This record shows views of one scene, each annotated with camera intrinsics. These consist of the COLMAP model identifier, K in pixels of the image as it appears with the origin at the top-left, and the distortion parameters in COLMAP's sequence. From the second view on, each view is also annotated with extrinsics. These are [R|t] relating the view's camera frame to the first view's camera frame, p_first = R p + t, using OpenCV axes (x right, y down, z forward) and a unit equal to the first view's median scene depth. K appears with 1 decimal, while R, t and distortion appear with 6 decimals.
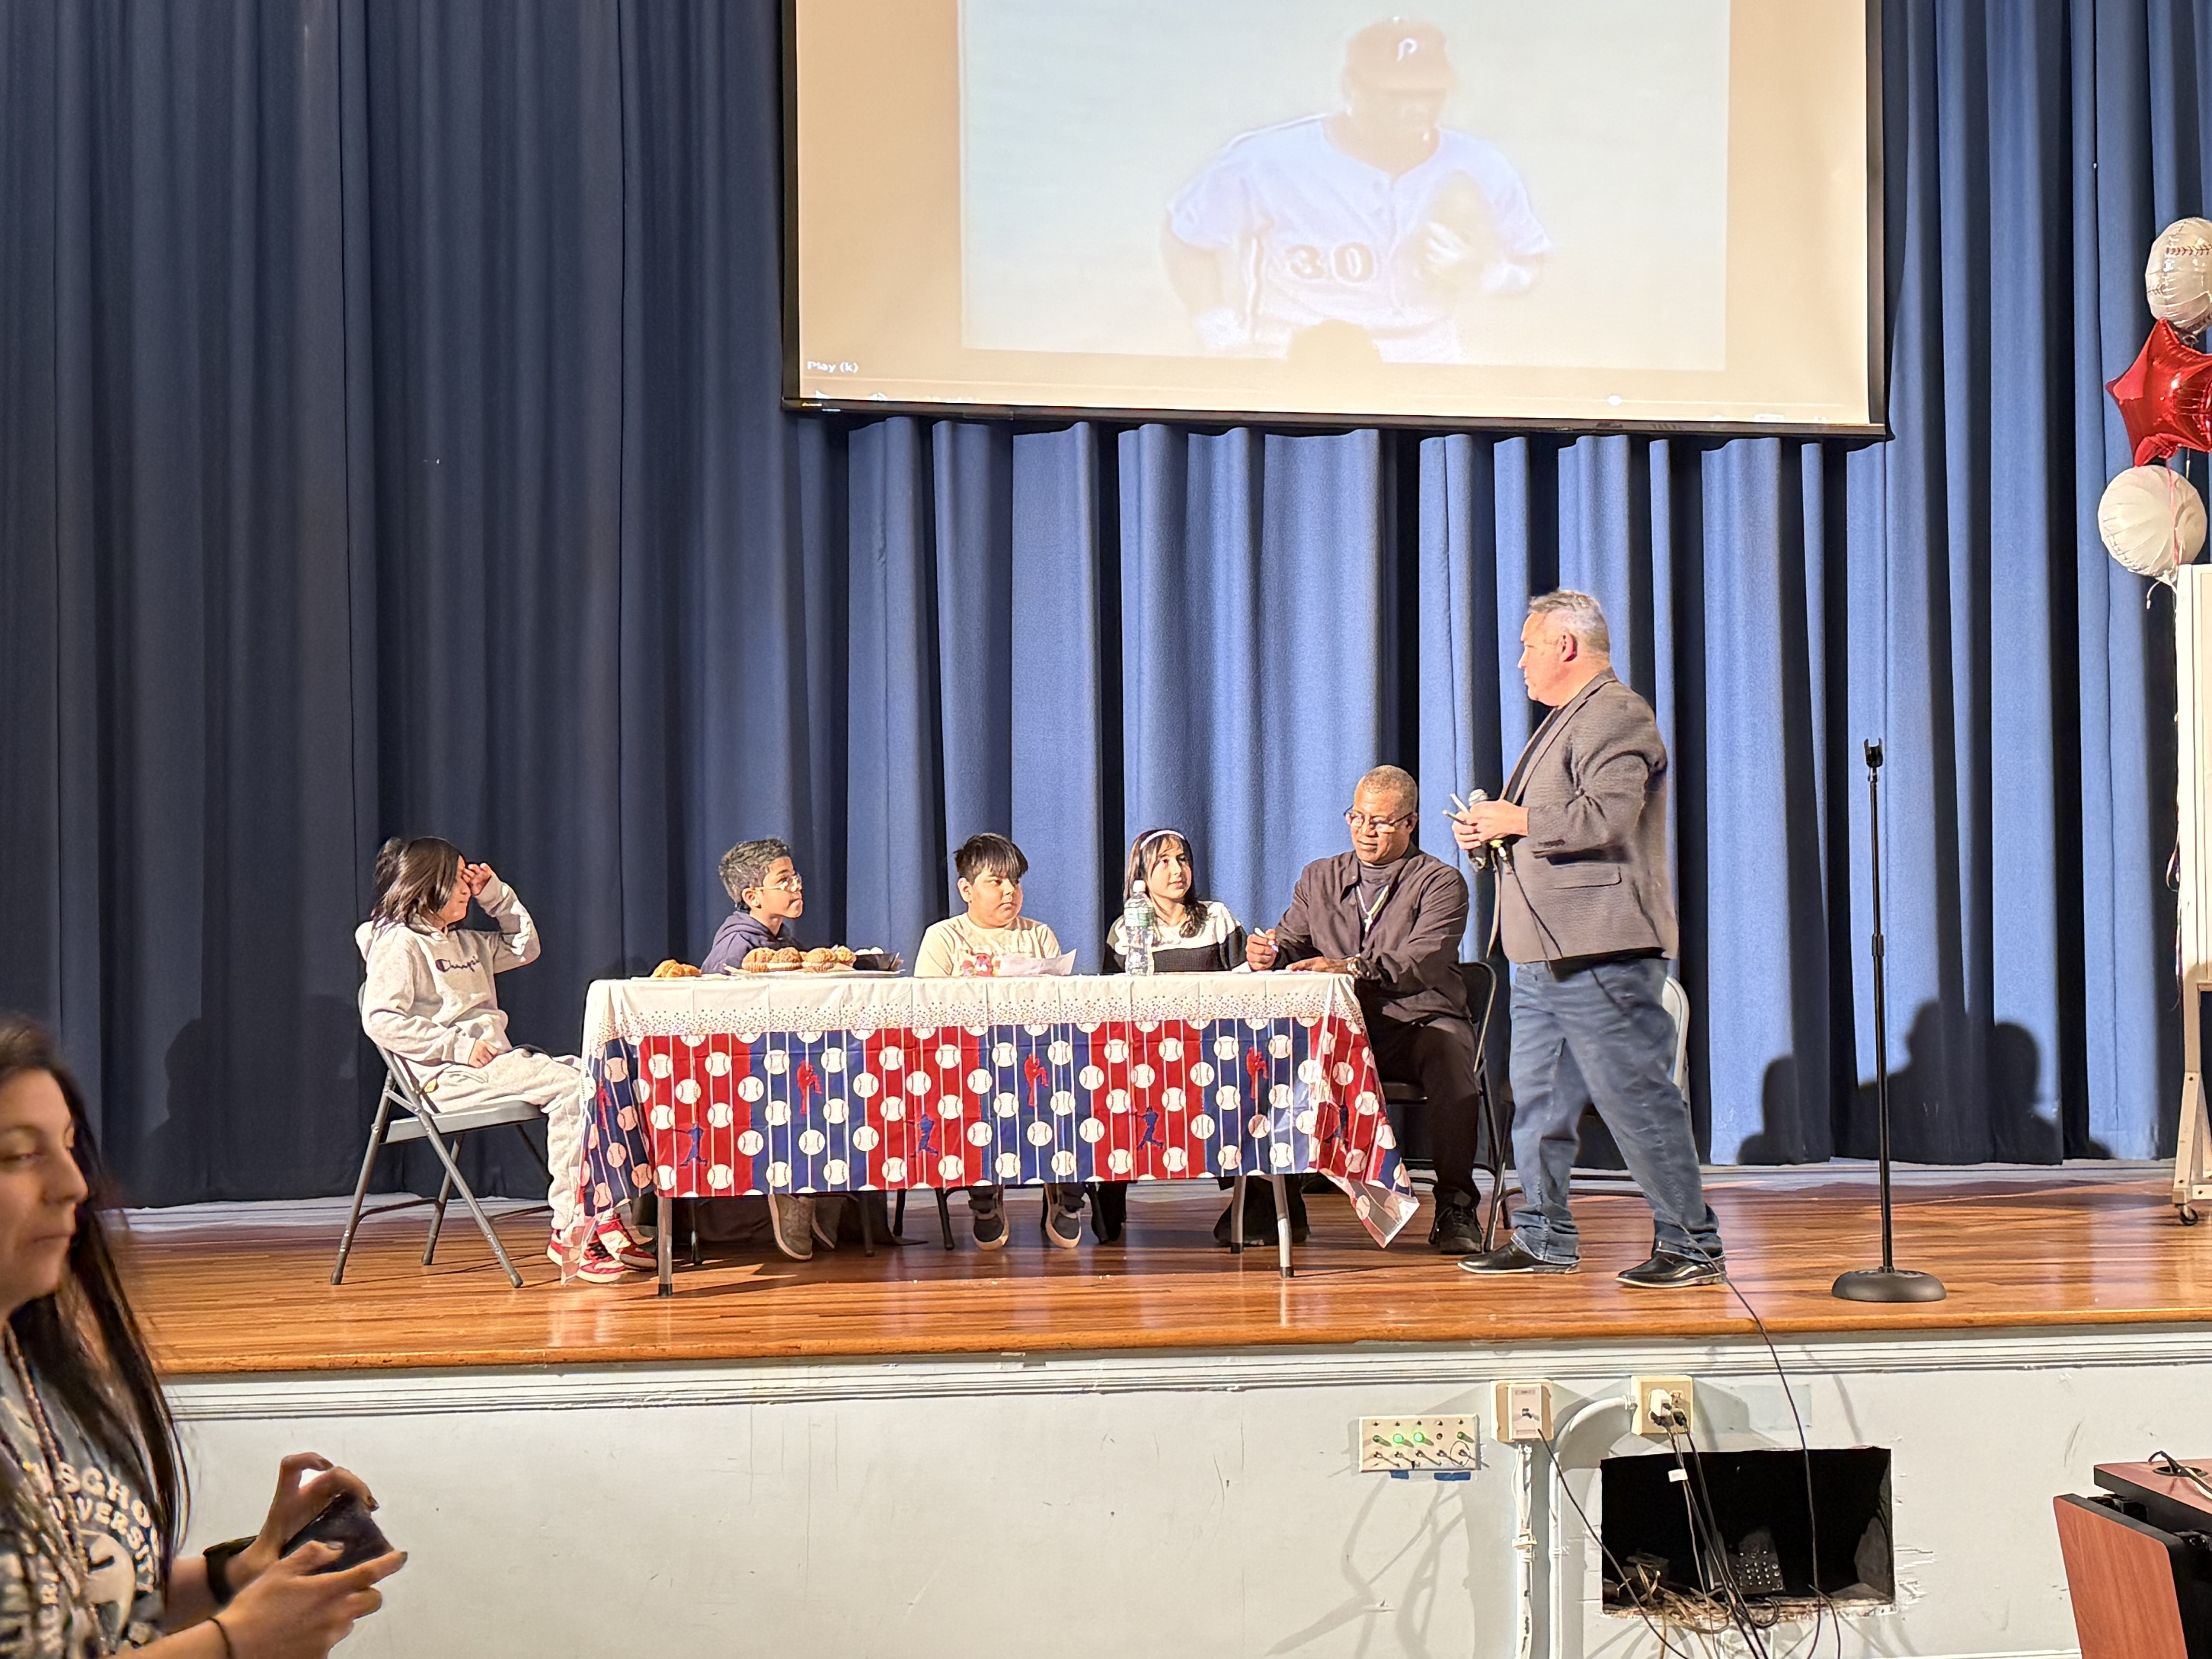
lens RADIAL K [[2922.6, 0, 1106.0], [0, 2922.6, 829.5], [0, 0, 1]] dist [0.123700, 0.024237]
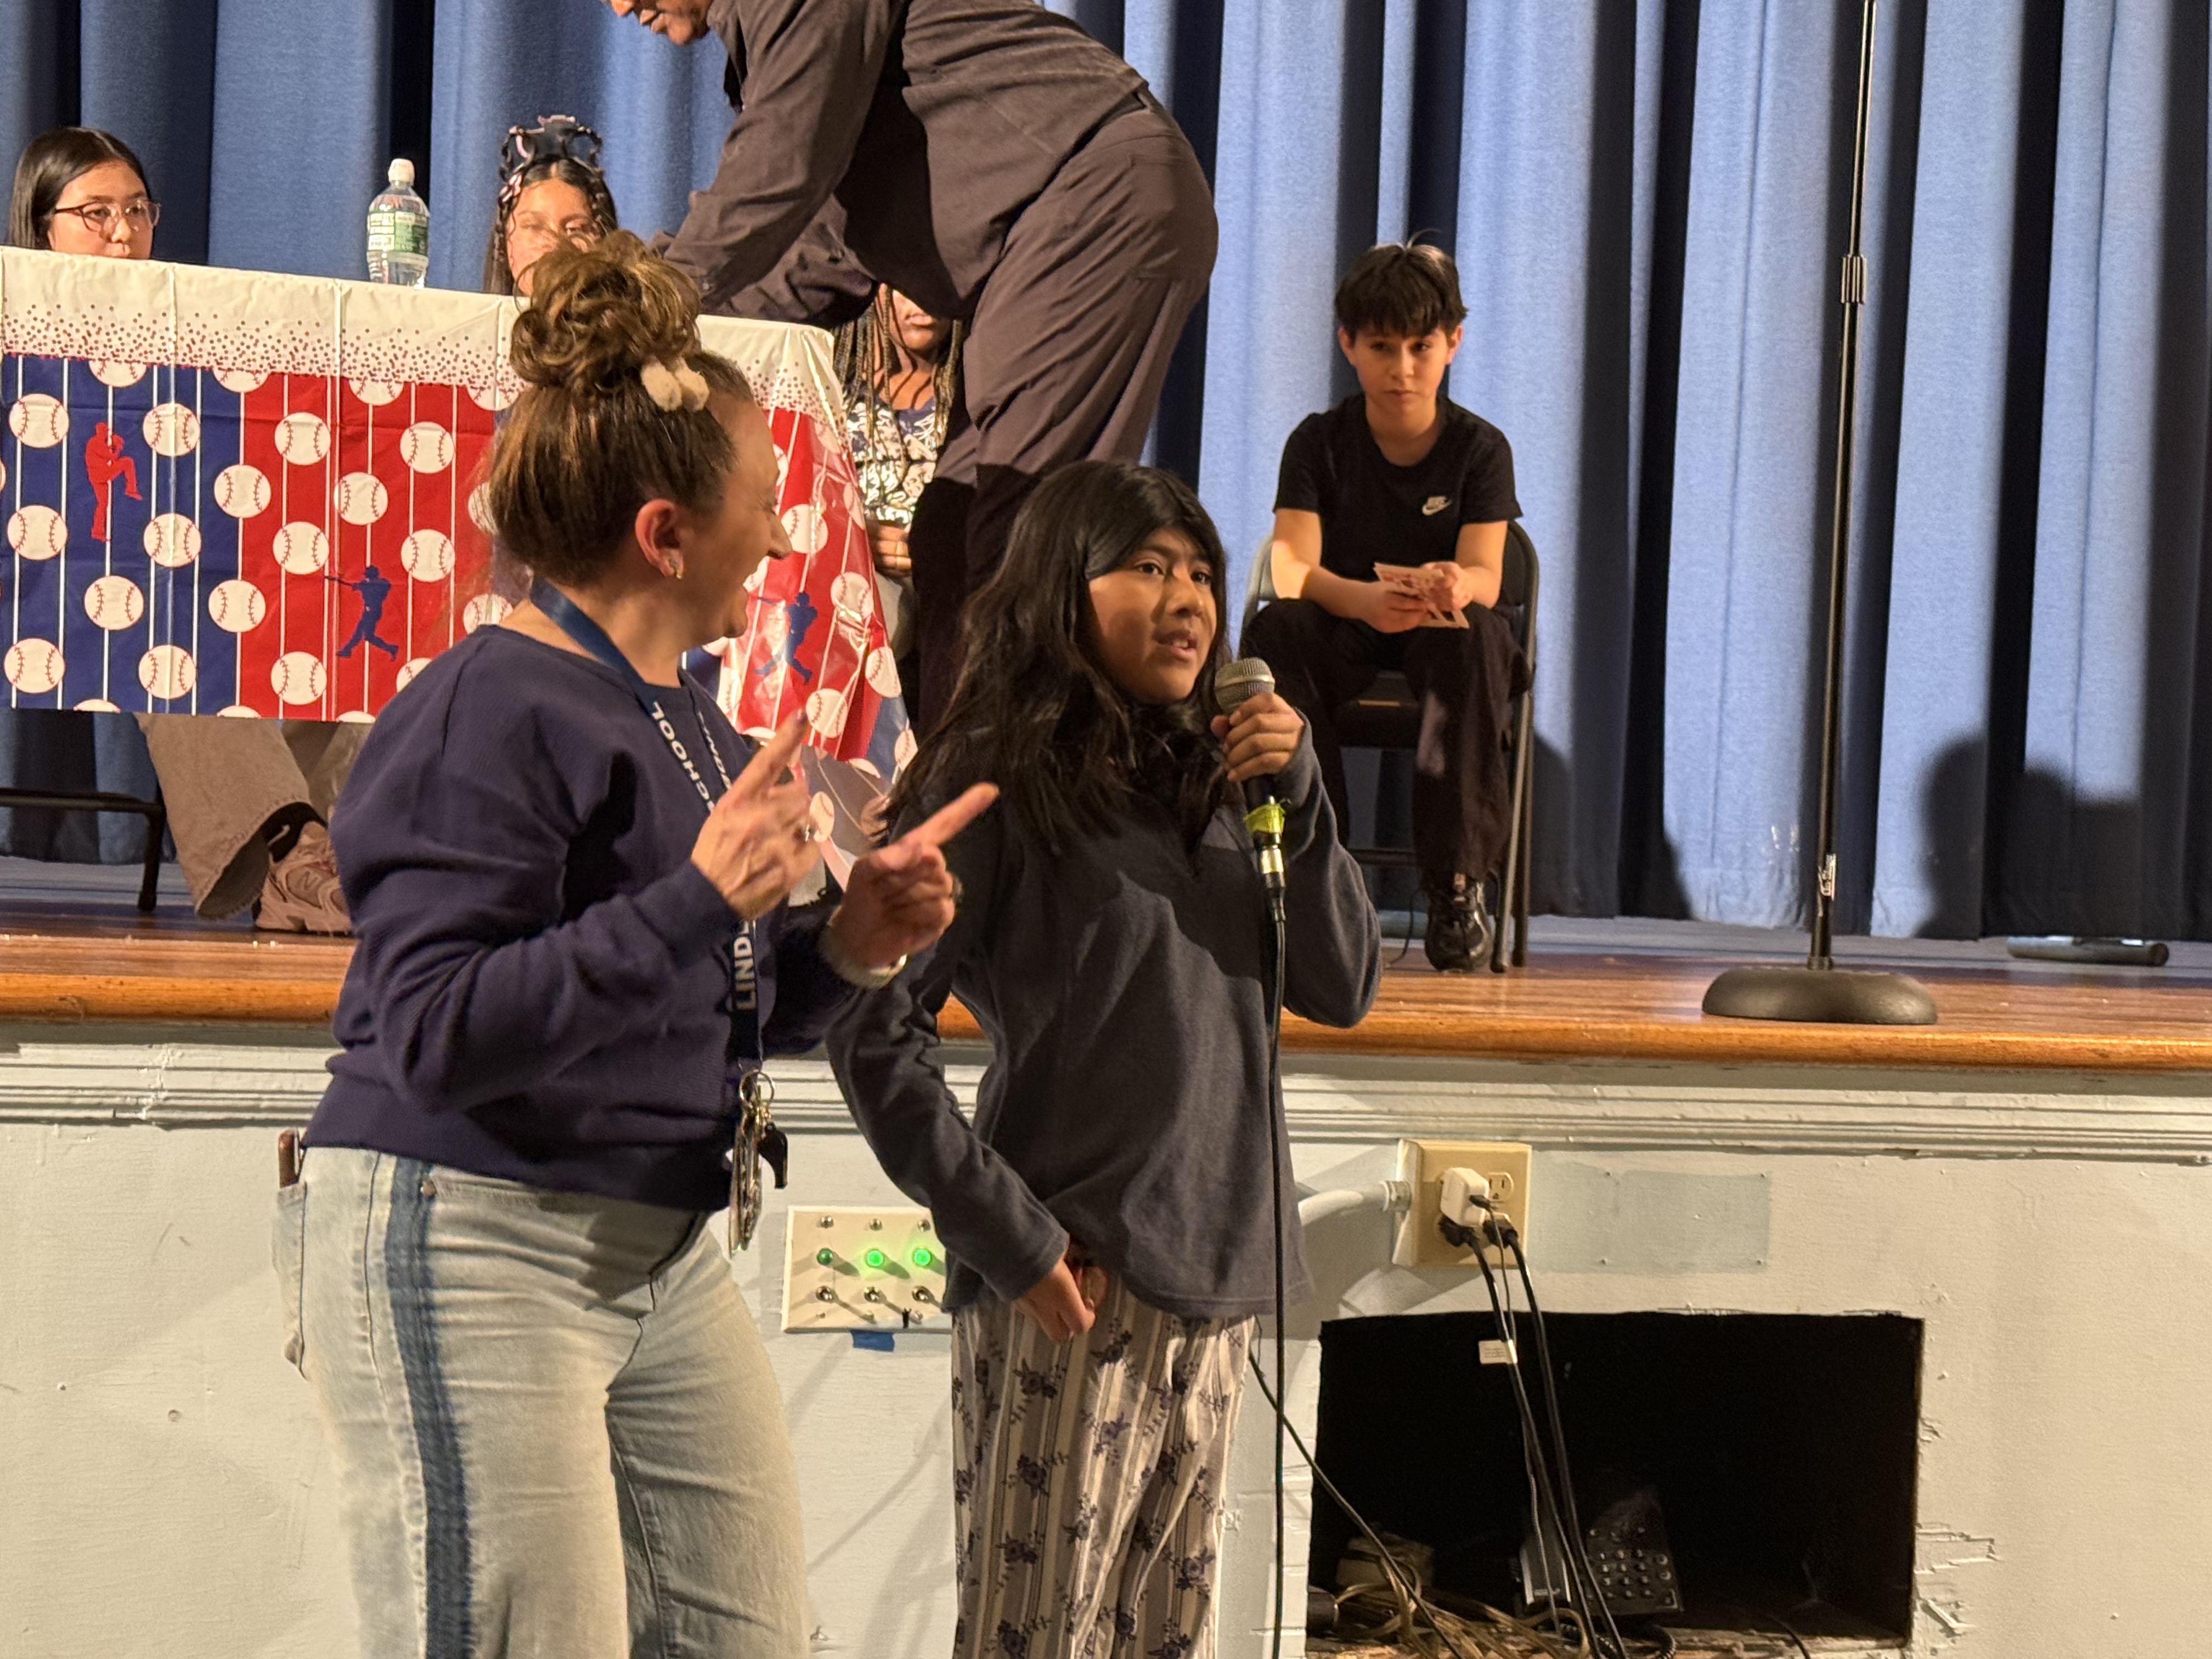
lens RADIAL K [[3679.4, 0, 1106.0], [0, 3679.4, 829.5], [0, 0, 1]] dist [0.160360, -0.012842]
pose [[0.986338, 0.051898, 0.156343, 0.039715], [-0.057773, 0.997775, 0.033271, 0.110398], [-0.154269, -0.041849, 0.987142, 0.410395]]
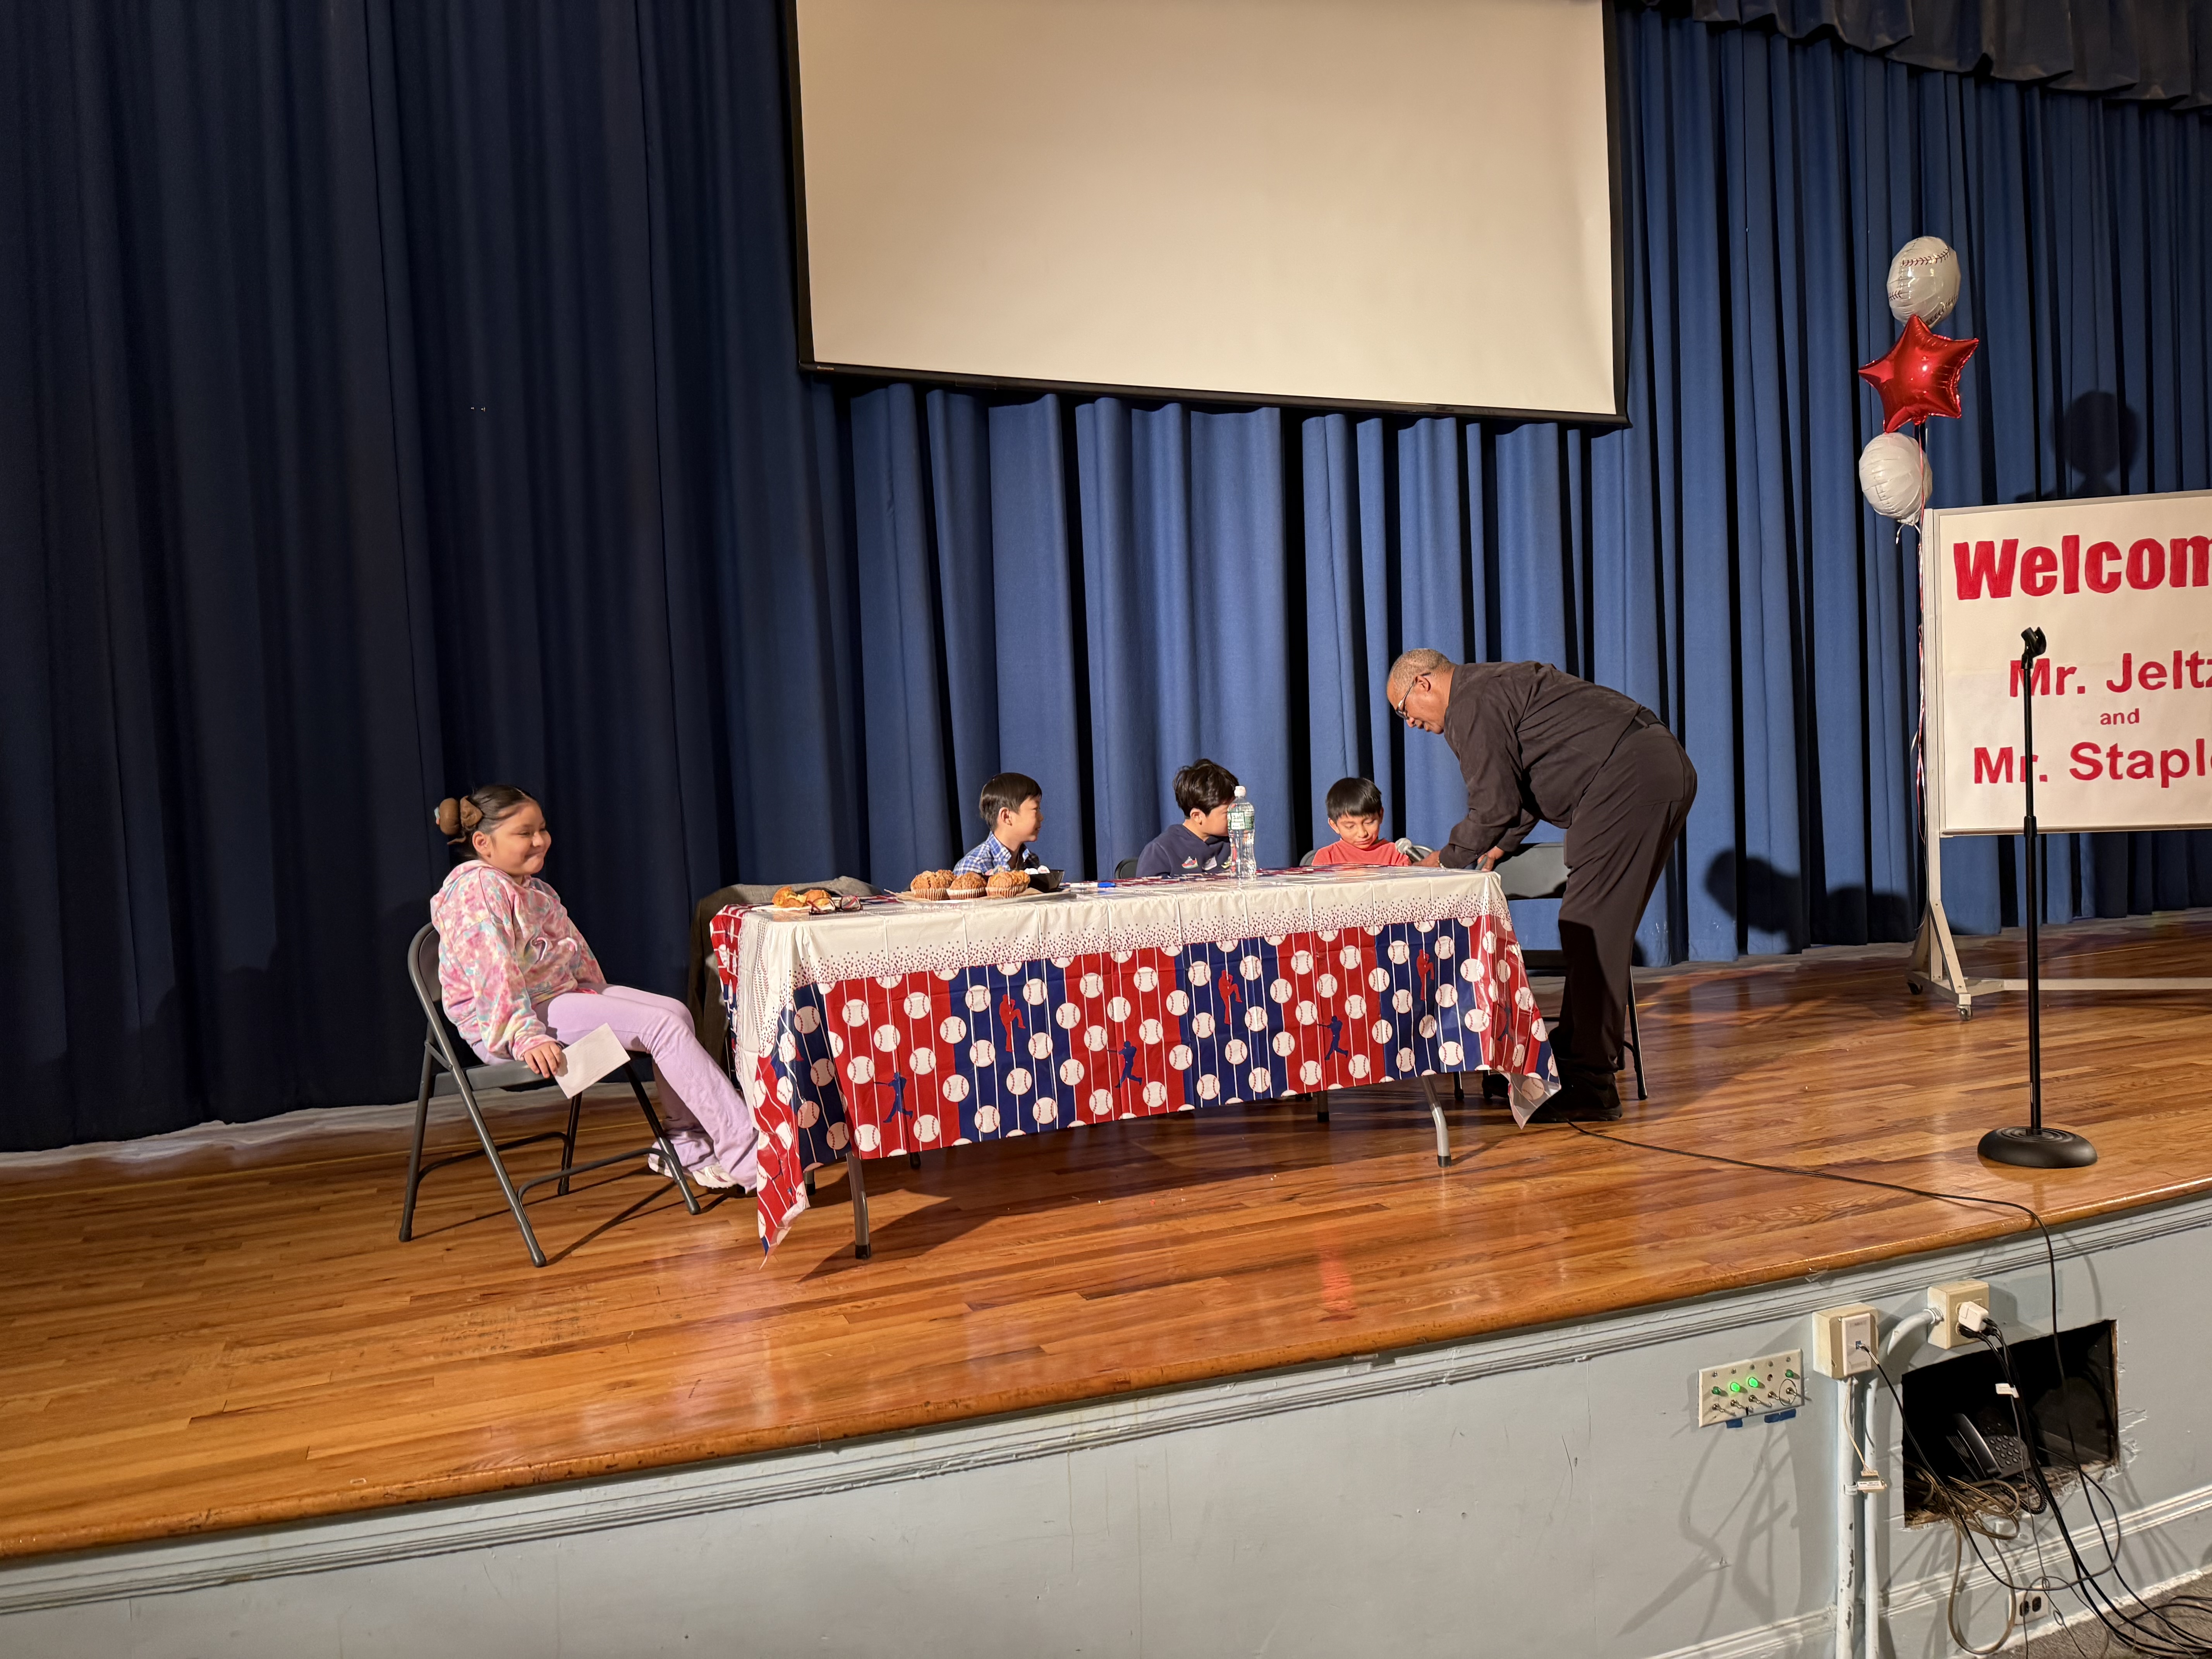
lens RADIAL K [[1574.8, 0, 1106.0], [0, 1574.8, 829.5], [0, 0, 1]] dist [0.147174, -0.240167]
pose [[0.978162, -0.038877, 0.204177, -0.169640], [0.027075, 0.997814, 0.060285, -0.003212], [-0.206075, -0.053440, 0.977076, 0.494845]]
